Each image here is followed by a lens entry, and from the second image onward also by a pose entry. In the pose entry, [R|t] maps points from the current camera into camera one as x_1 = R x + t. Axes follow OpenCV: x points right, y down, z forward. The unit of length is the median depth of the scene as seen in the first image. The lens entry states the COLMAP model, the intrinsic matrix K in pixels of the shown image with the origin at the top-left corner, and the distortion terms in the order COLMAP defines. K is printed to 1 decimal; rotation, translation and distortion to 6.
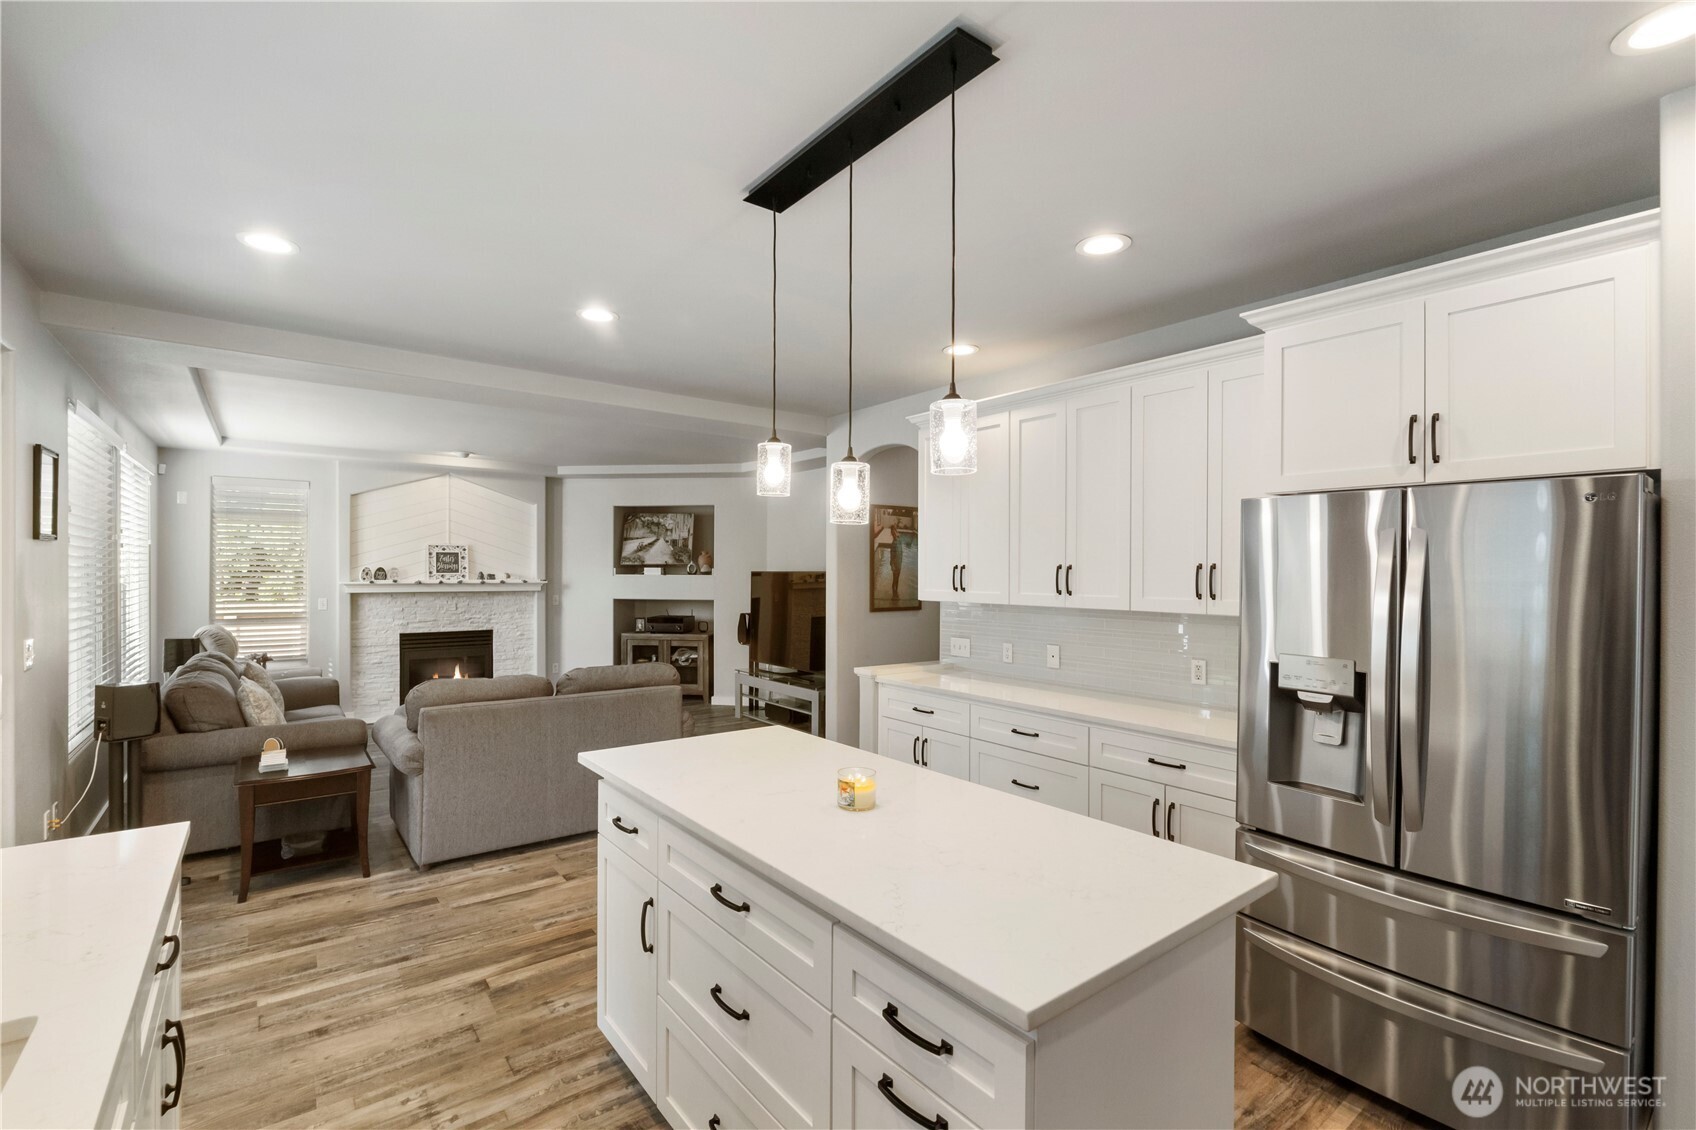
lens RADIAL K [[724.7, 0, 816.2], [0, 724.7, 579.3], [0, 0, 1]] dist [-0.008089, 0.000007]
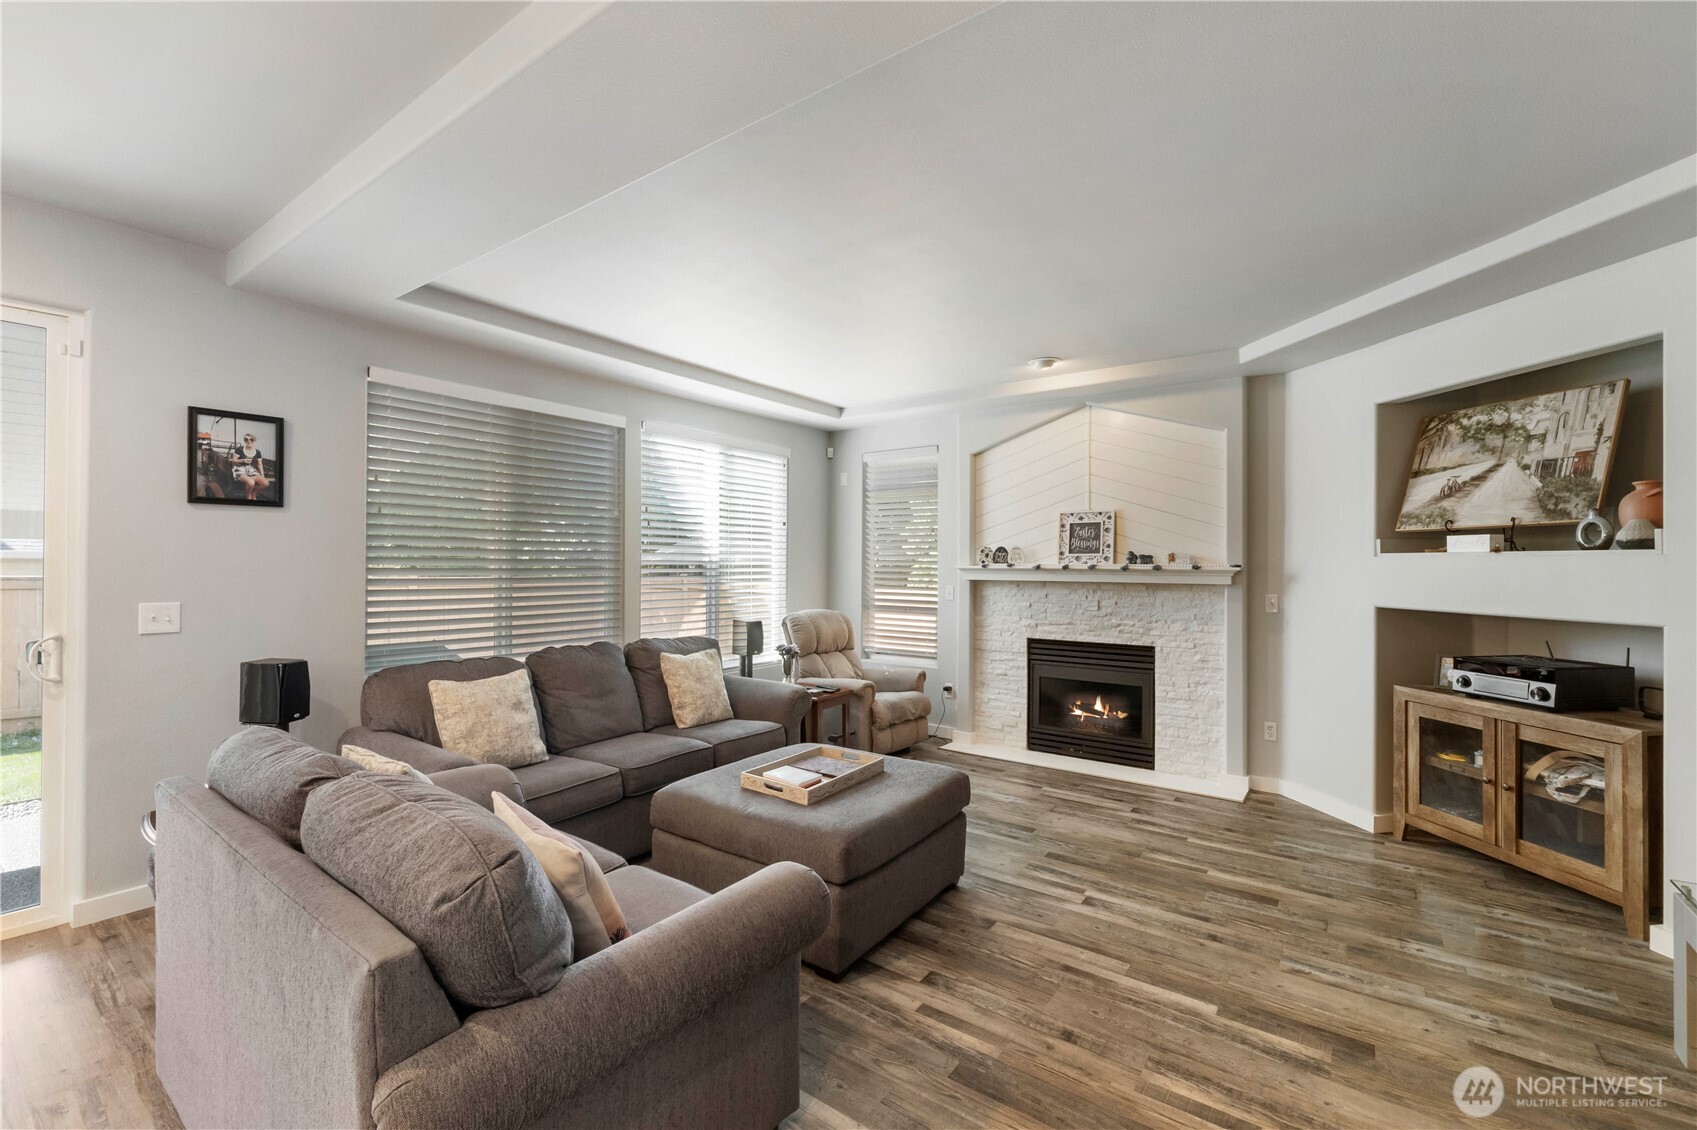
lens RADIAL K [[725.1, 0, 855.8], [0, 725.1, 561.1], [0, 0, 1]] dist [-0.008089, 0.000007]
pose [[0.289292, -0.007367, -0.957212, 0.061249], [-0.015024, 0.999812, -0.012235, 0.008714], [0.957123, 0.017921, 0.289127, 0.559556]]
